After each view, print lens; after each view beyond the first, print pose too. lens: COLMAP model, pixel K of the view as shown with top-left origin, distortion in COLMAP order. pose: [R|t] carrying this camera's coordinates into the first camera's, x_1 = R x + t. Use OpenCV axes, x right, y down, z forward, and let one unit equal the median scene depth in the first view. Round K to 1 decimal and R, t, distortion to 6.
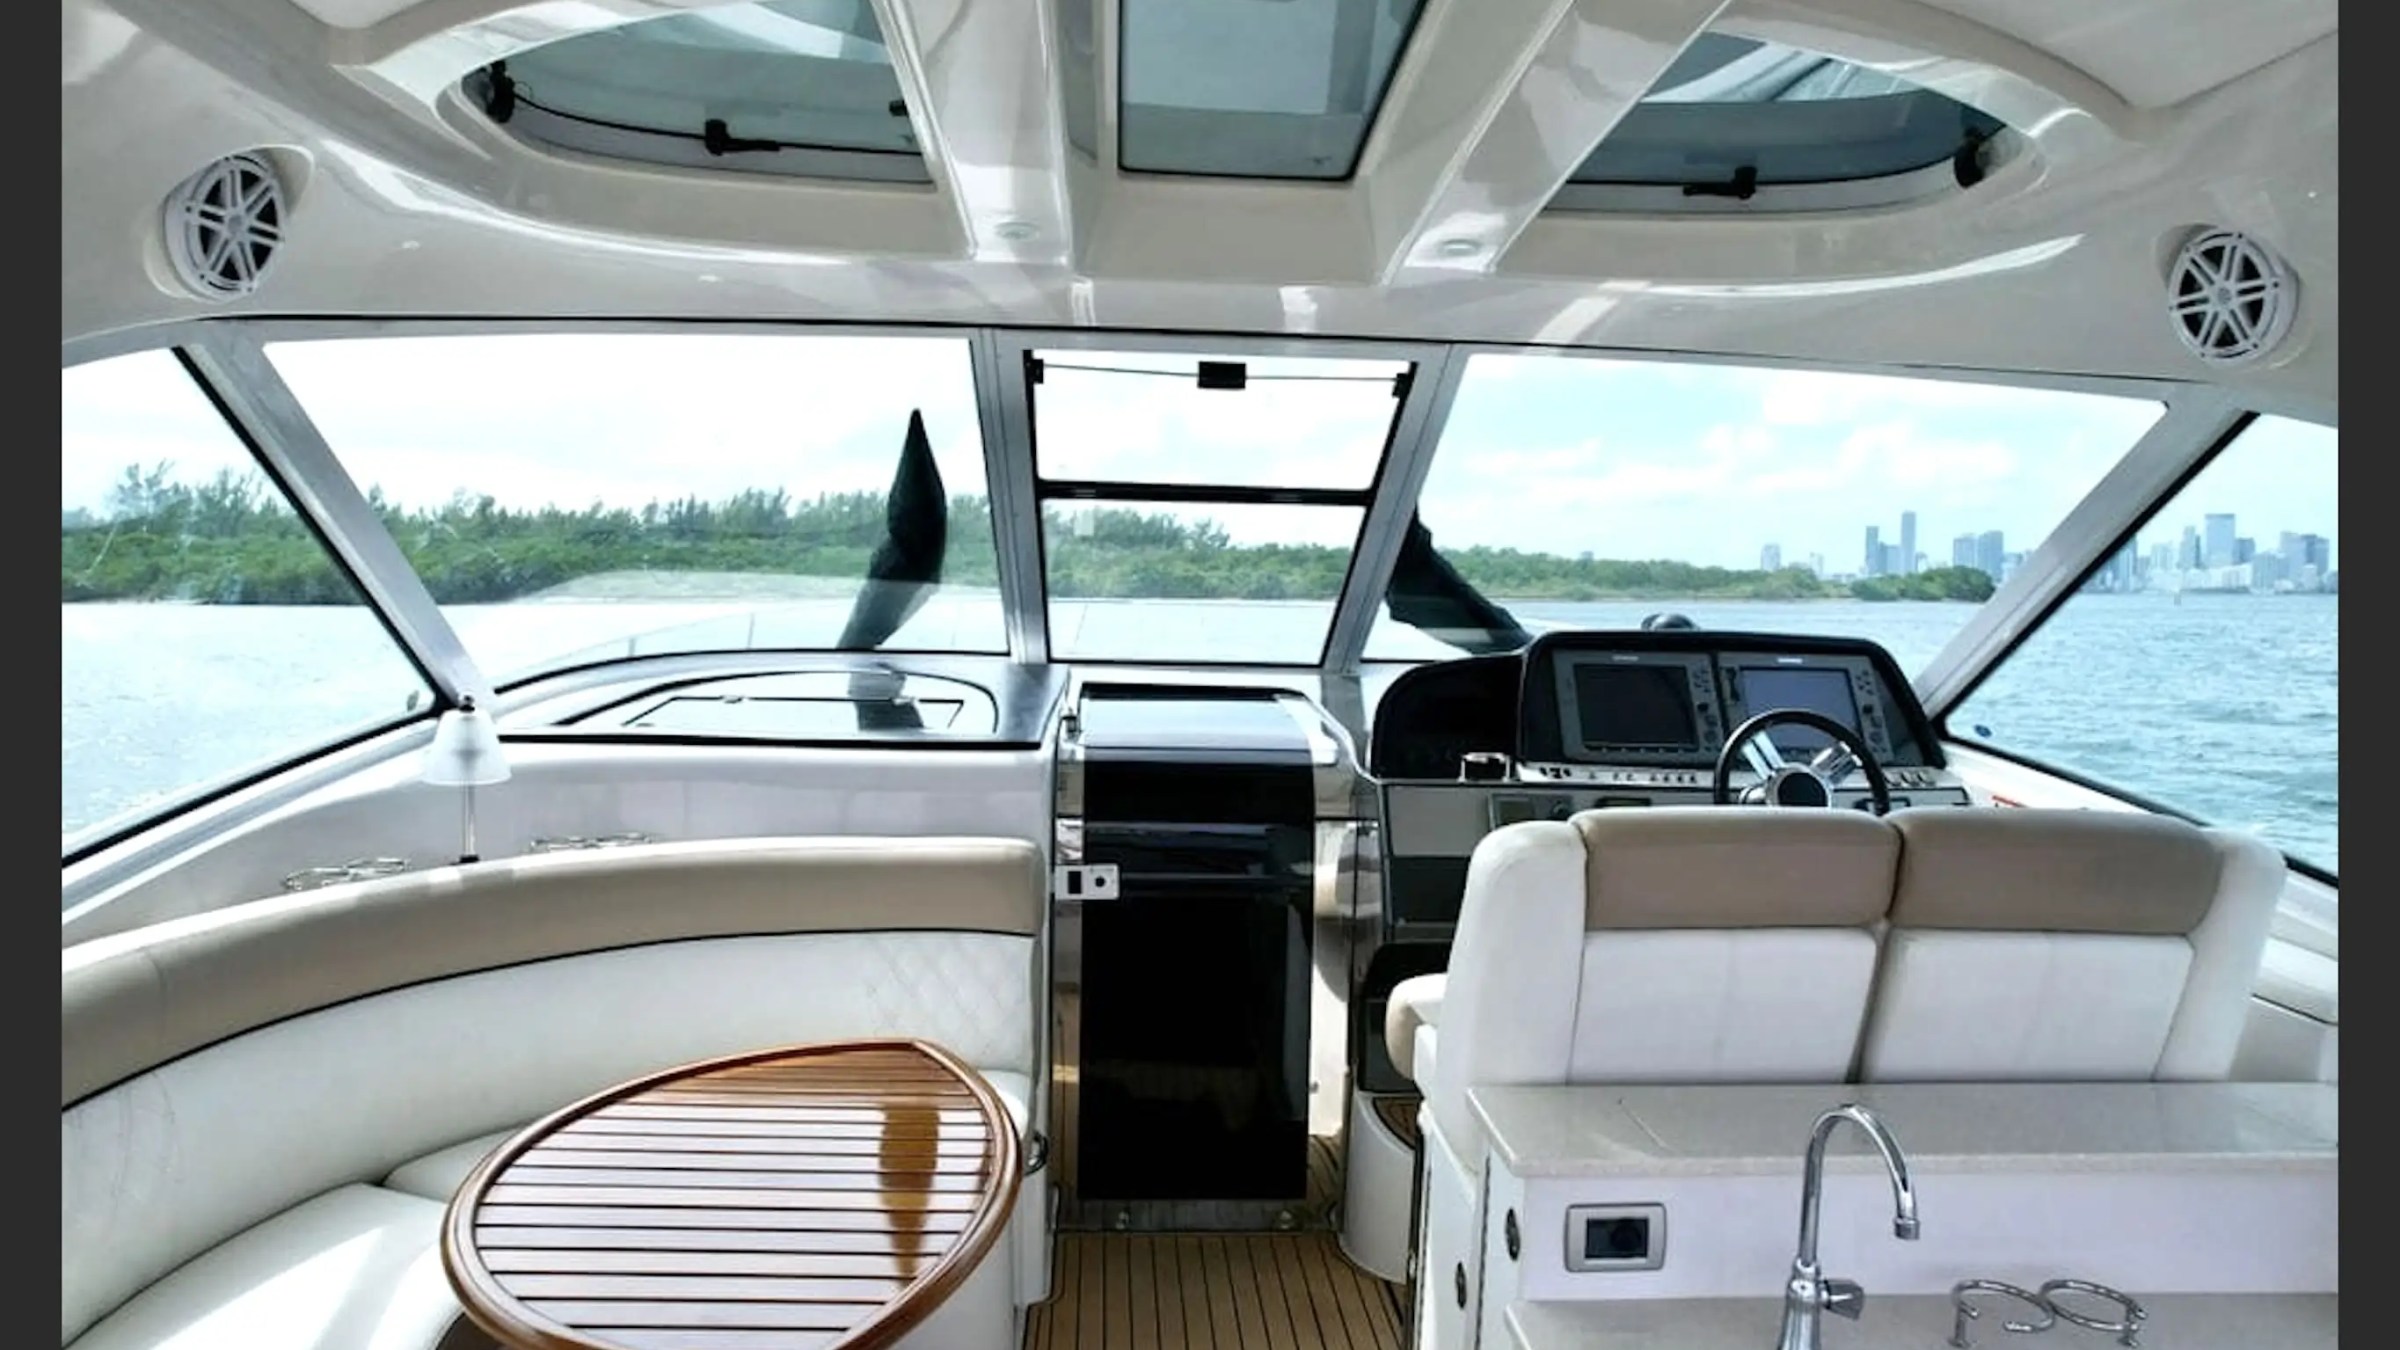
lens RADIAL K [[1419.7, 0, 1155.1], [0, 1419.7, 674.3], [0, 0, 1]] dist [-0.036783, 0.001480]
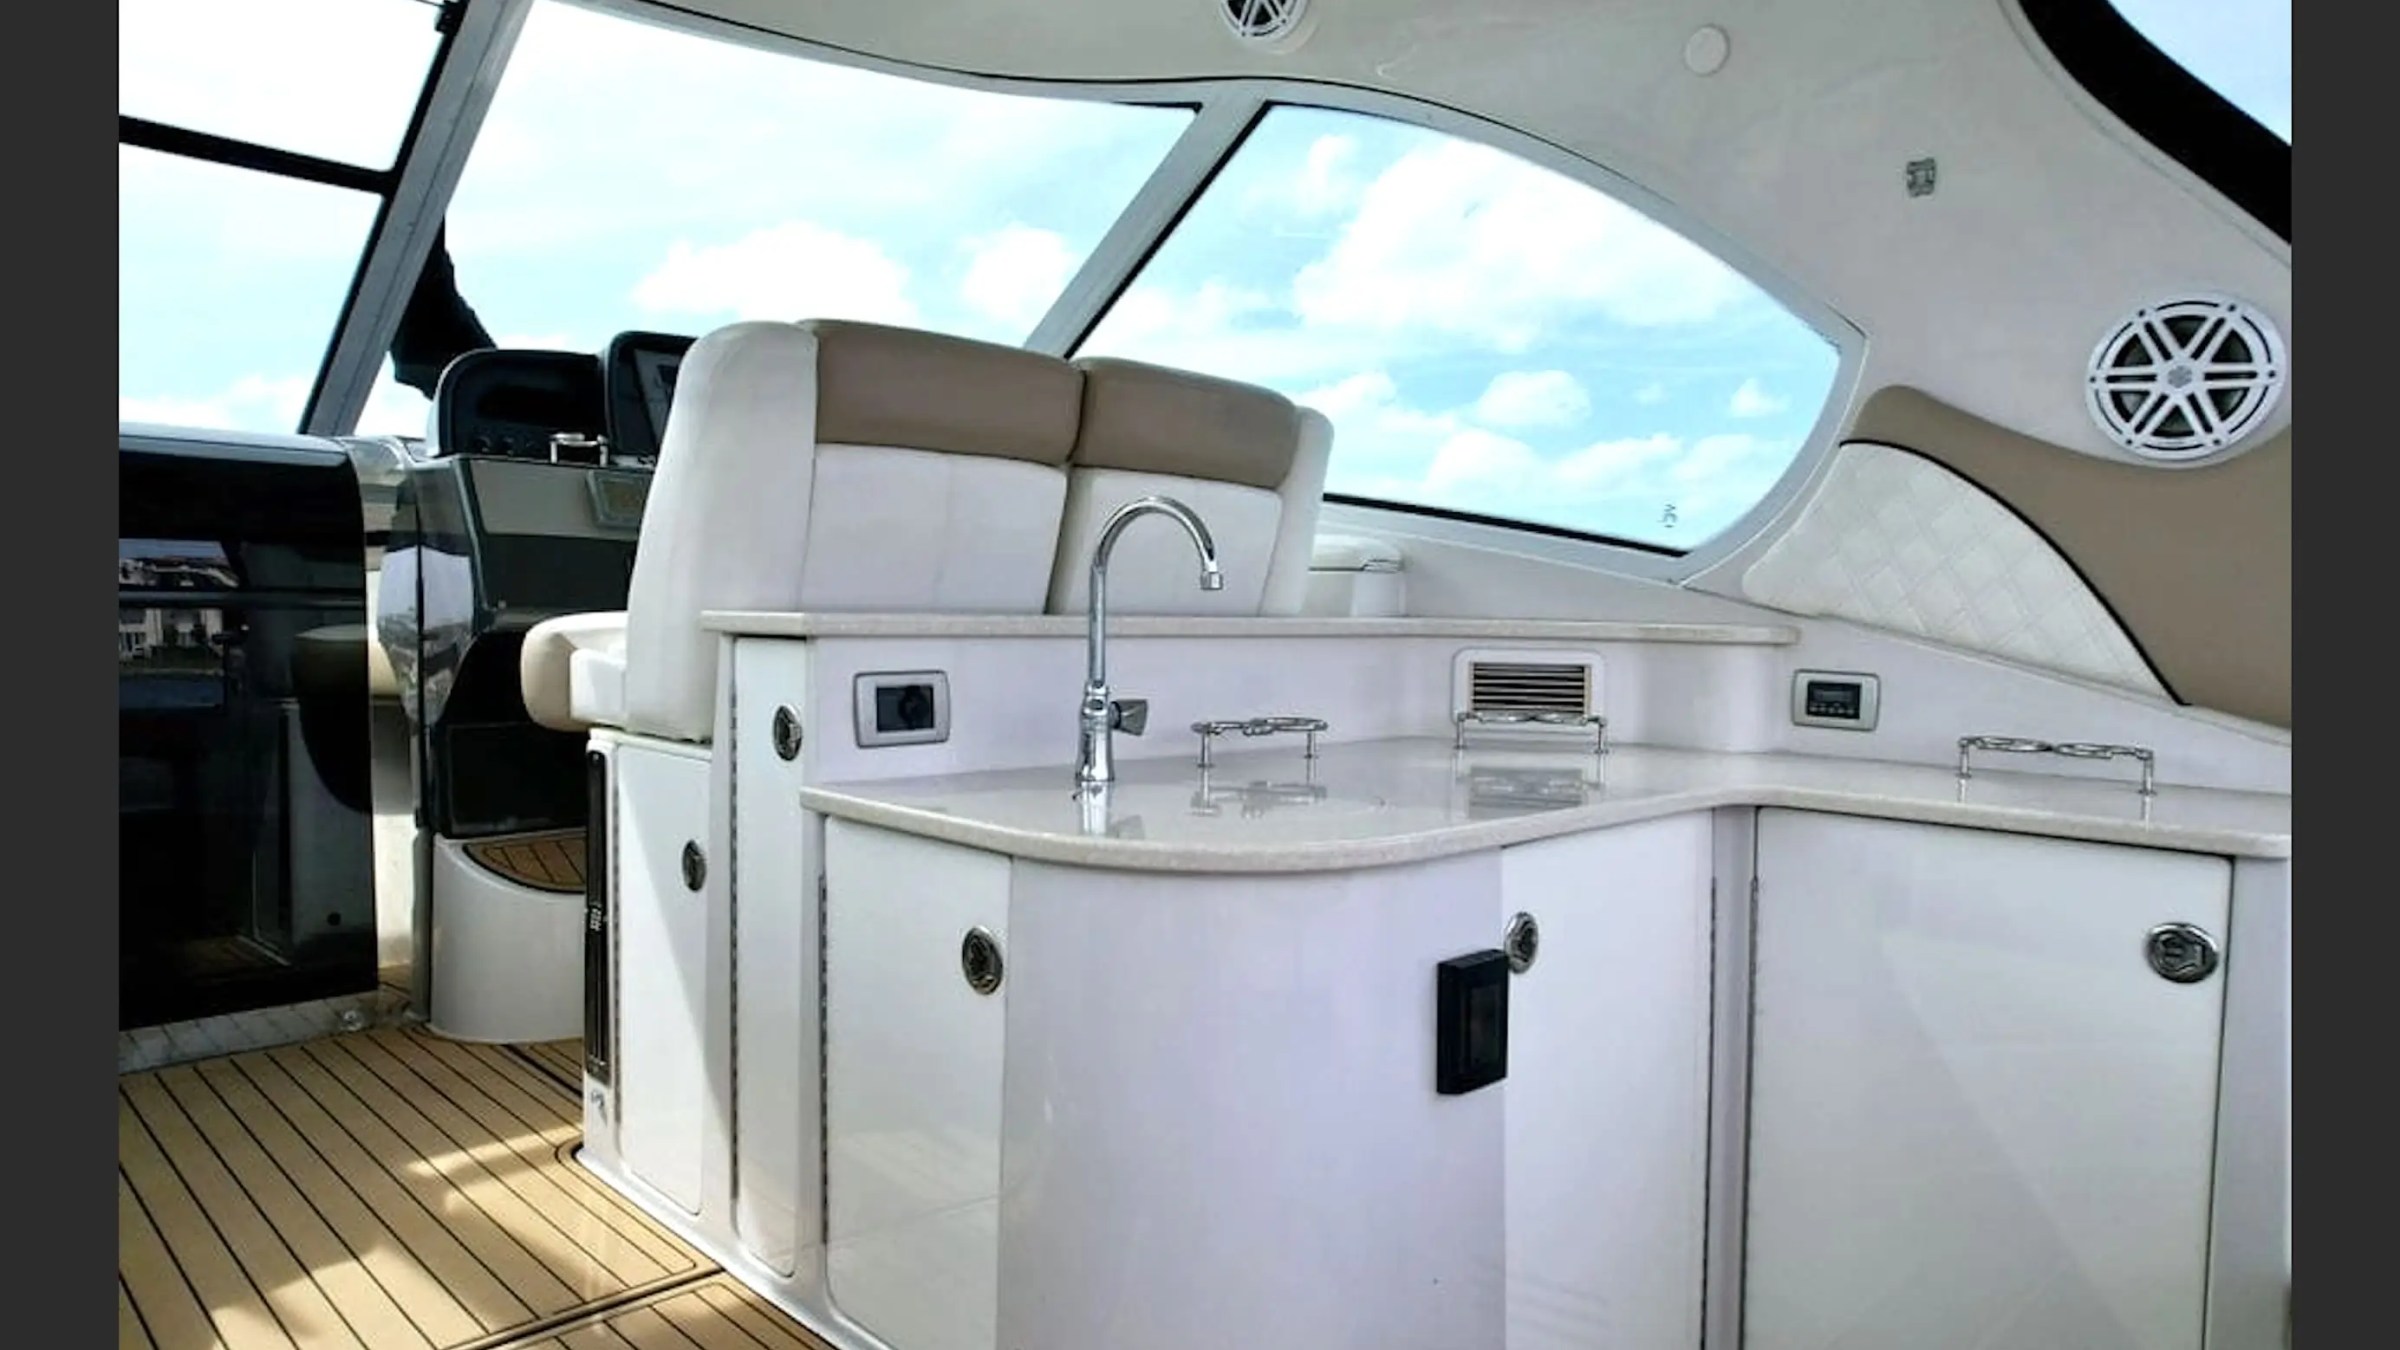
lens RADIAL K [[1419.7, 0, 1155.1], [0, 1419.7, 674.3], [0, 0, 1]] dist [-0.036783, 0.001480]
pose [[0.741446, -0.041990, 0.669698, -0.133913], [0.047120, 0.998835, 0.010459, 0.305598], [-0.669356, 0.023801, 0.742560, 0.169855]]
